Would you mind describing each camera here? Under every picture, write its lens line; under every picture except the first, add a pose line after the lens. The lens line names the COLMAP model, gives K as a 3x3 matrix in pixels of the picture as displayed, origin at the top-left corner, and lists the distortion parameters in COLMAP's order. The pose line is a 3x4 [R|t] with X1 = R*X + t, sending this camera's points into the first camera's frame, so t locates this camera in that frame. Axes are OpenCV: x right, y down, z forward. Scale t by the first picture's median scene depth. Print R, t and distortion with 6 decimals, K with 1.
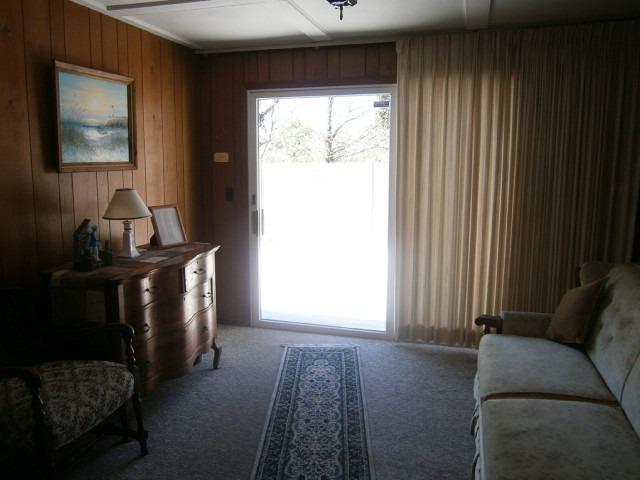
lens RADIAL K [[498.6, 0, 318.7], [0, 498.6, 239.4], [0, 0, 1]] dist [-0.049435, 0.029046]
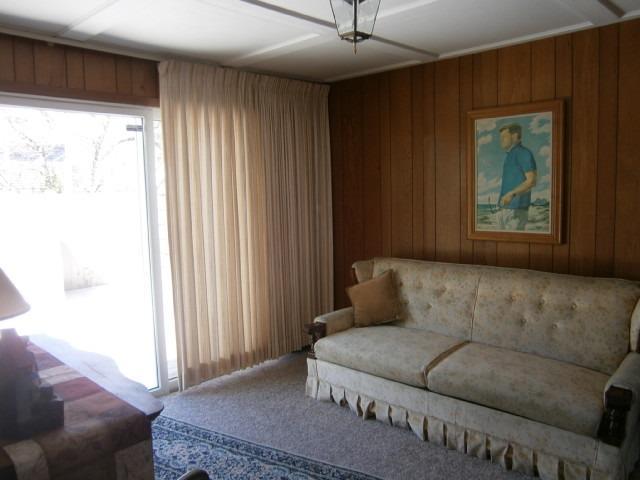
lens RADIAL K [[498.6, 0, 318.5], [0, 498.6, 237.6], [0, 0, 1]] dist [-0.049435, 0.029046]
pose [[0.466699, -0.105636, 0.878085, -0.575156], [0.160566, 0.986462, 0.033334, -0.070205], [-0.869719, 0.125433, 0.477343, 0.381646]]
